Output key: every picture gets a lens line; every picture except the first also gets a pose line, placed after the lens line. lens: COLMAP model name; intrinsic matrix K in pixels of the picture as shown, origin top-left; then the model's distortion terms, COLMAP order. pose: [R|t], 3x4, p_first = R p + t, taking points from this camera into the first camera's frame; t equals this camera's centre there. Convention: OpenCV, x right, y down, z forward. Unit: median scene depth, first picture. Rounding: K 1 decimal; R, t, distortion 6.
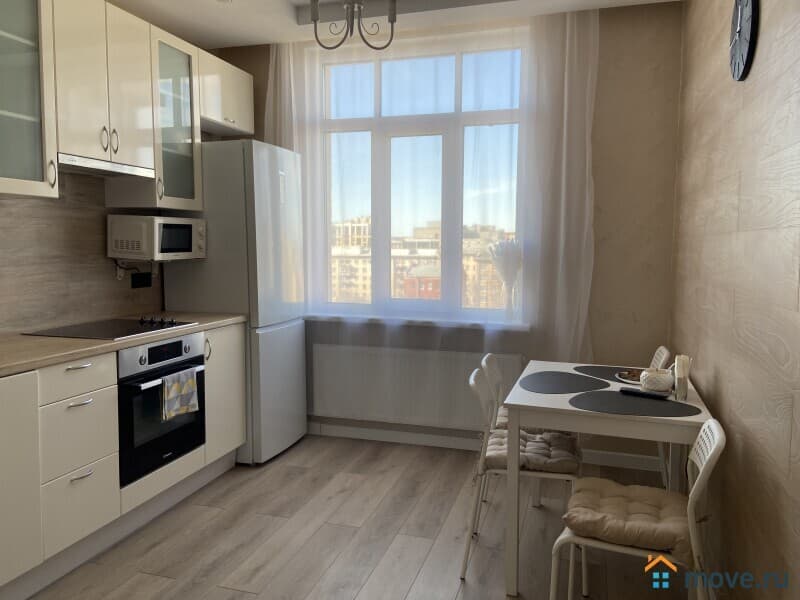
lens RADIAL K [[603.5, 0, 397.3], [0, 603.5, 298.2], [0, 0, 1]] dist [0.128880, -0.174224]
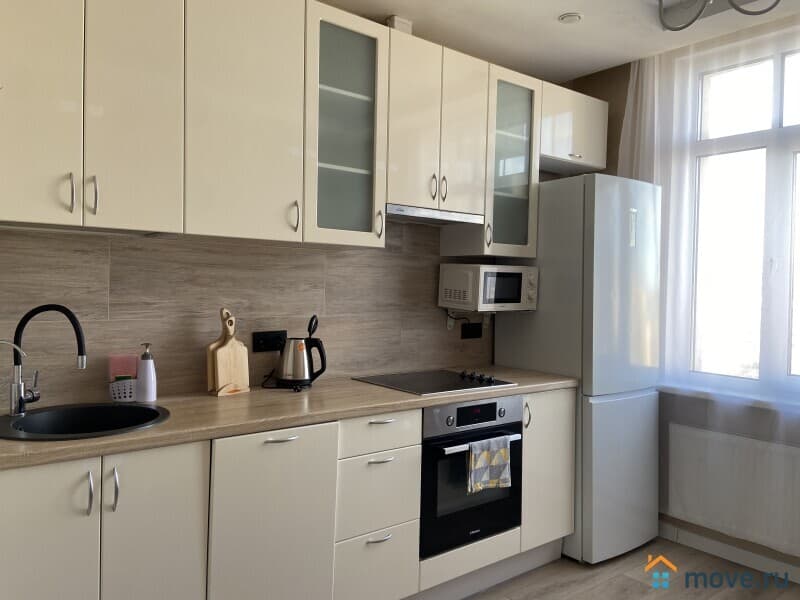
lens RADIAL K [[603.5, 0, 397.3], [0, 603.5, 298.2], [0, 0, 1]] dist [0.128880, -0.174224]
pose [[0.821799, 0.025595, -0.569203, 0.026499], [-0.068888, 0.996126, -0.054667, -0.022363], [0.565598, 0.084136, 0.820378, 0.169498]]
